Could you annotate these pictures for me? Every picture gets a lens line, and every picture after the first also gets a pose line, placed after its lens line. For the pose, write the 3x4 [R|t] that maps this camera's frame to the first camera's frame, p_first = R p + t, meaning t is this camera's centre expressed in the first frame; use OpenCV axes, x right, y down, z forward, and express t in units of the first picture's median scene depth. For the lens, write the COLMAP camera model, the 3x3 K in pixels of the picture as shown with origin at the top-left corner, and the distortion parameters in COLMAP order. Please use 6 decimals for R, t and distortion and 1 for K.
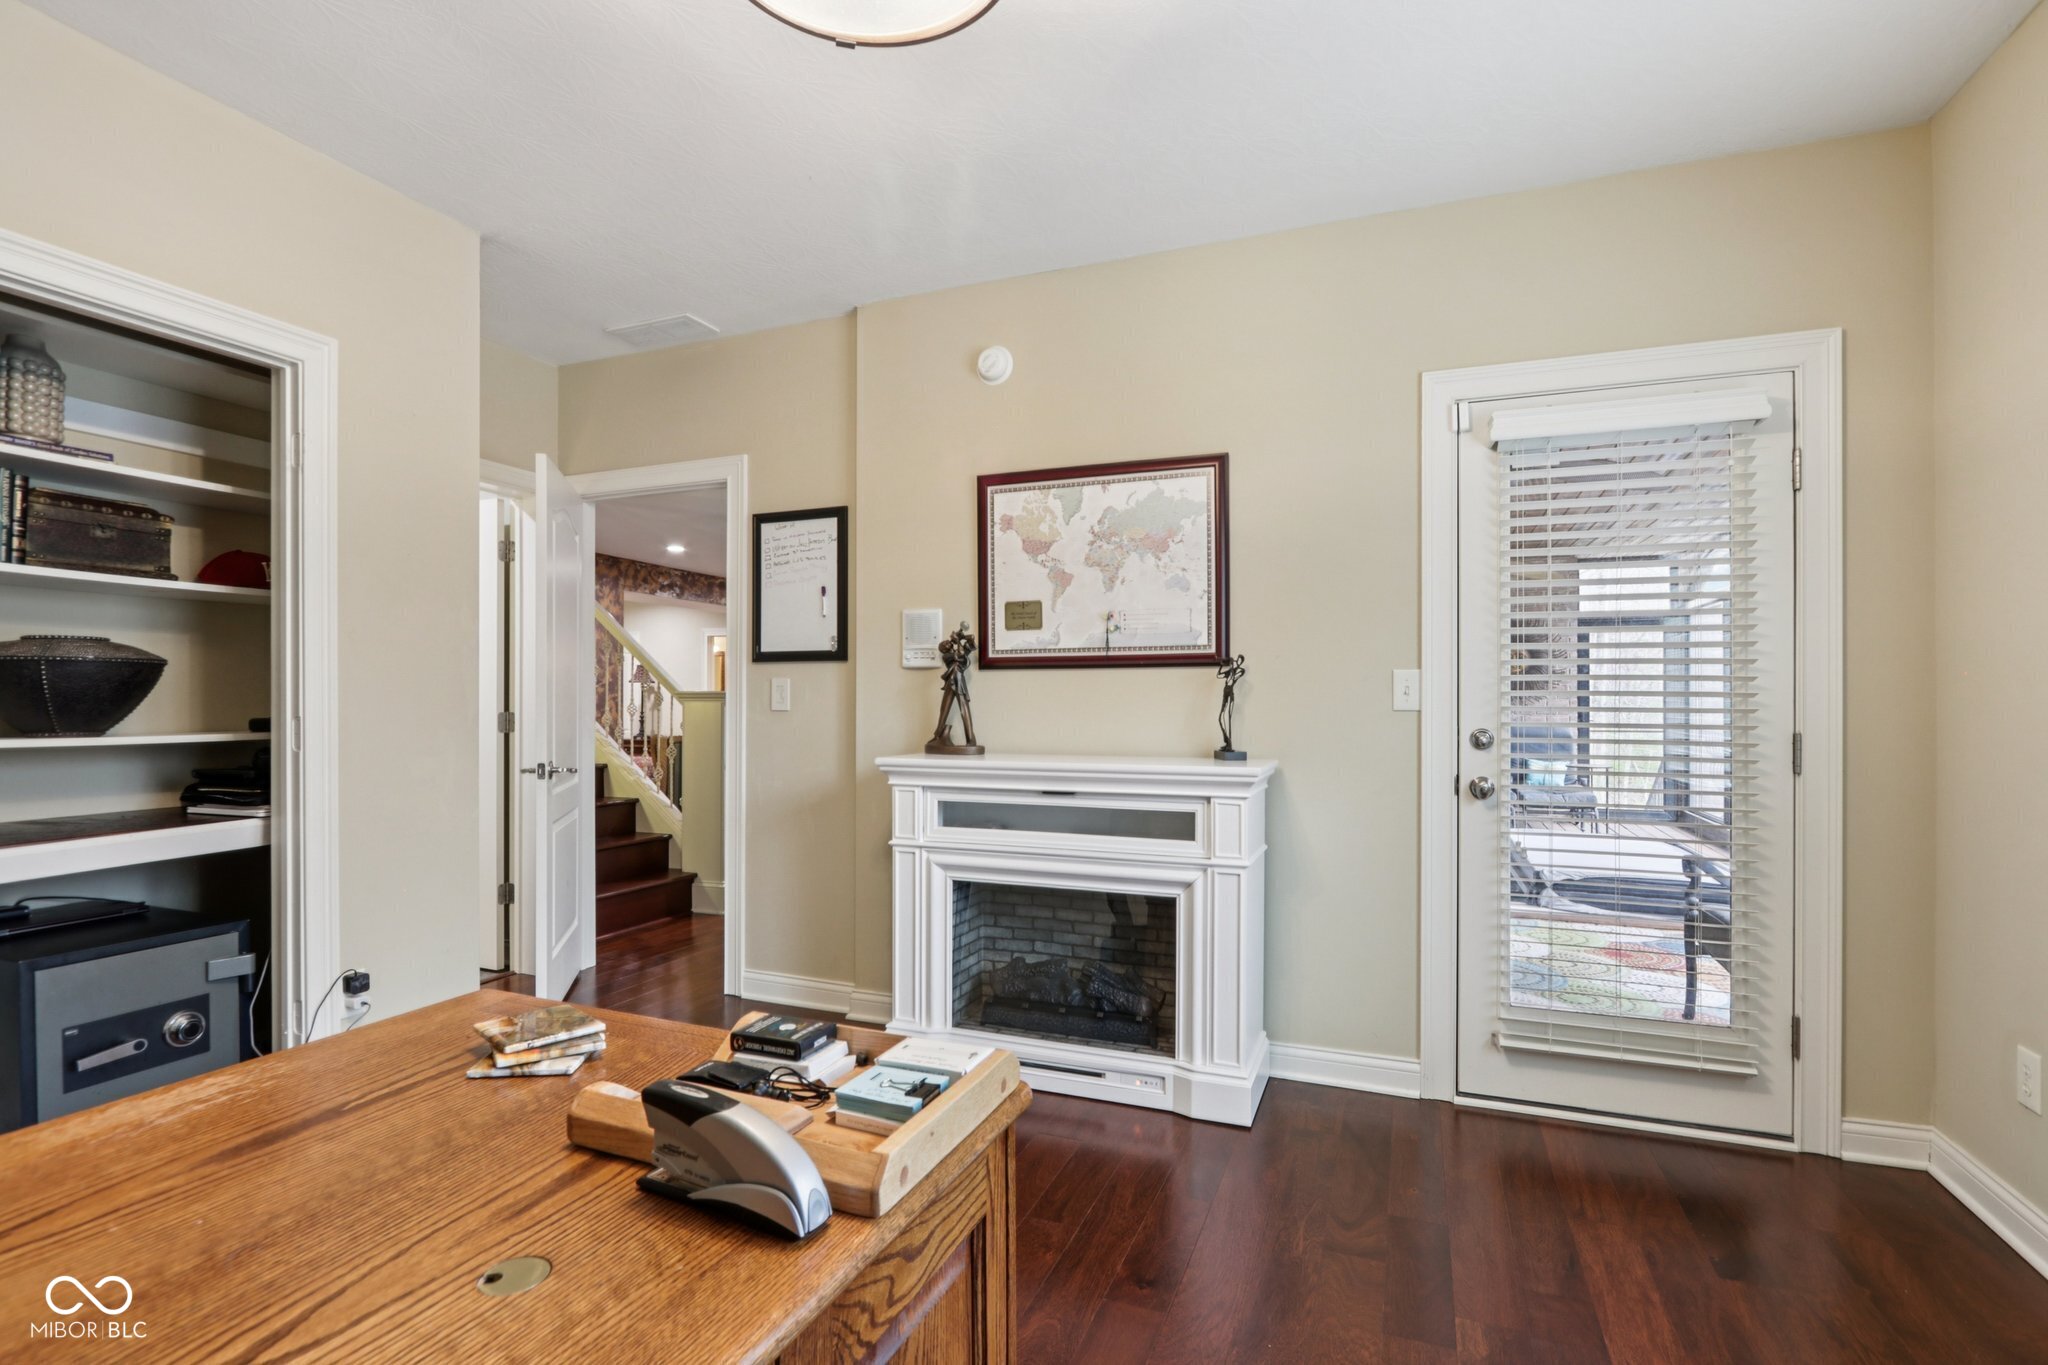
lens RADIAL K [[960.0, 0, 1022.5], [0, 960.0, 703.5], [0, 0, 1]] dist [-0.001279, 0.000084]
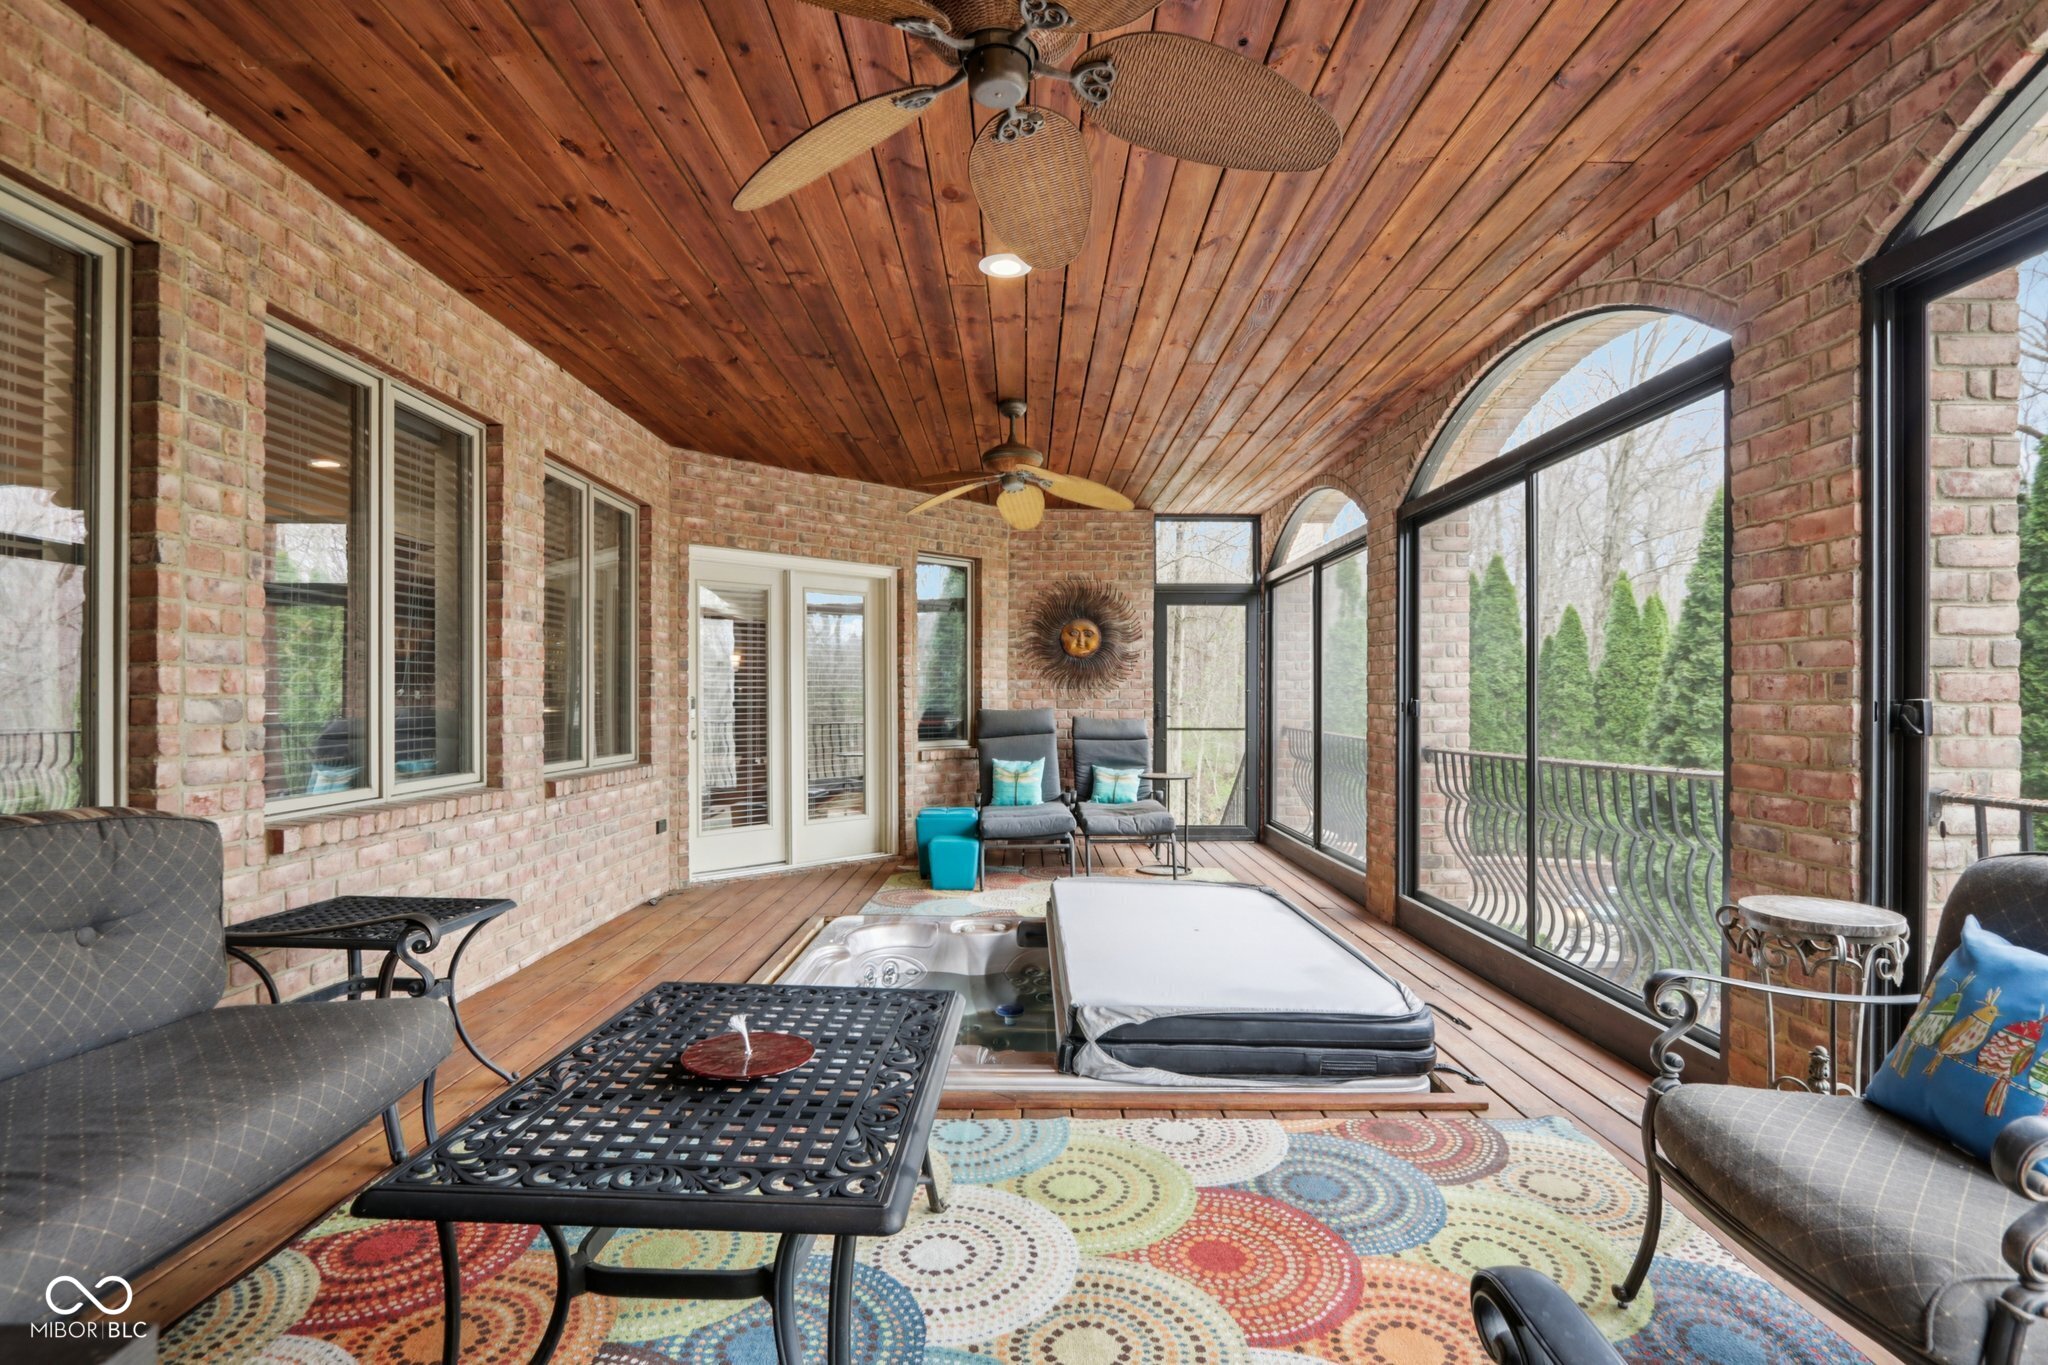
lens RADIAL K [[960.0, 0, 1022.5], [0, 960.0, 703.5], [0, 0, 1]] dist [-0.001279, 0.000084]
pose [[0.927642, 0.002790, 0.373459, 0.195876], [-0.003891, 0.999990, 0.002194, 0.005934], [-0.373449, -0.003489, 0.927644, 0.328372]]
